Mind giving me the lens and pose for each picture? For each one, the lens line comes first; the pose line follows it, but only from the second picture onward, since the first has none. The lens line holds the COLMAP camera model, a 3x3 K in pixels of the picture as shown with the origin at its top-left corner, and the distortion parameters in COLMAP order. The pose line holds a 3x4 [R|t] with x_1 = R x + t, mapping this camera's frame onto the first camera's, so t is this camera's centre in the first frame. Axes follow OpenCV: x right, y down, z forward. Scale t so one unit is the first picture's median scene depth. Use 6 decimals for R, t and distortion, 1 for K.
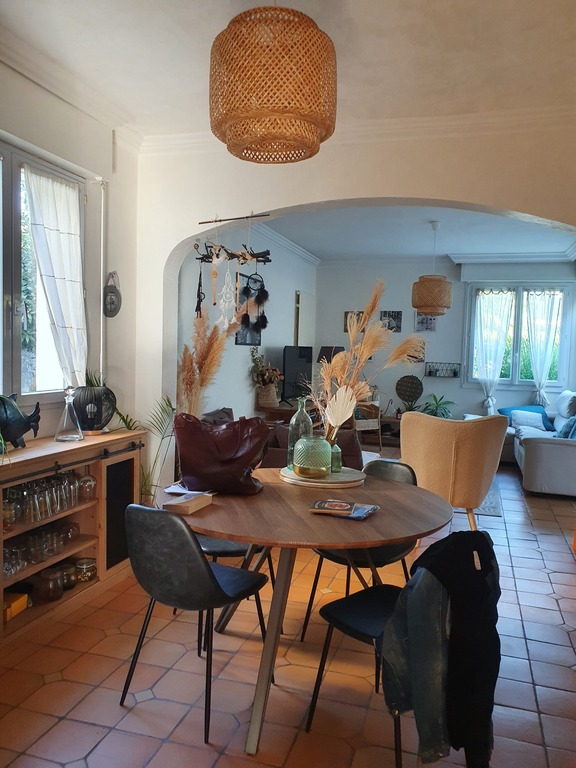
lens RADIAL K [[607.0, 0, 287.7], [0, 607.0, 385.6], [0, 0, 1]] dist [0.076546, -0.008211]
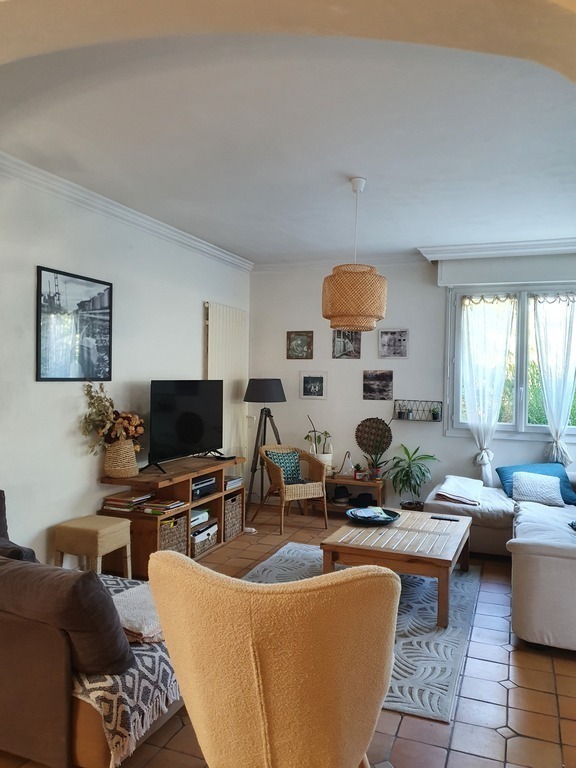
lens RADIAL K [[607.0, 0, 287.0], [0, 607.0, 384.2], [0, 0, 1]] dist [0.076546, -0.008211]
pose [[0.997624, -0.009528, -0.068230, 0.155947], [0.006351, 0.998892, -0.046635, -0.025050], [0.068599, 0.046091, 0.996579, 0.290127]]
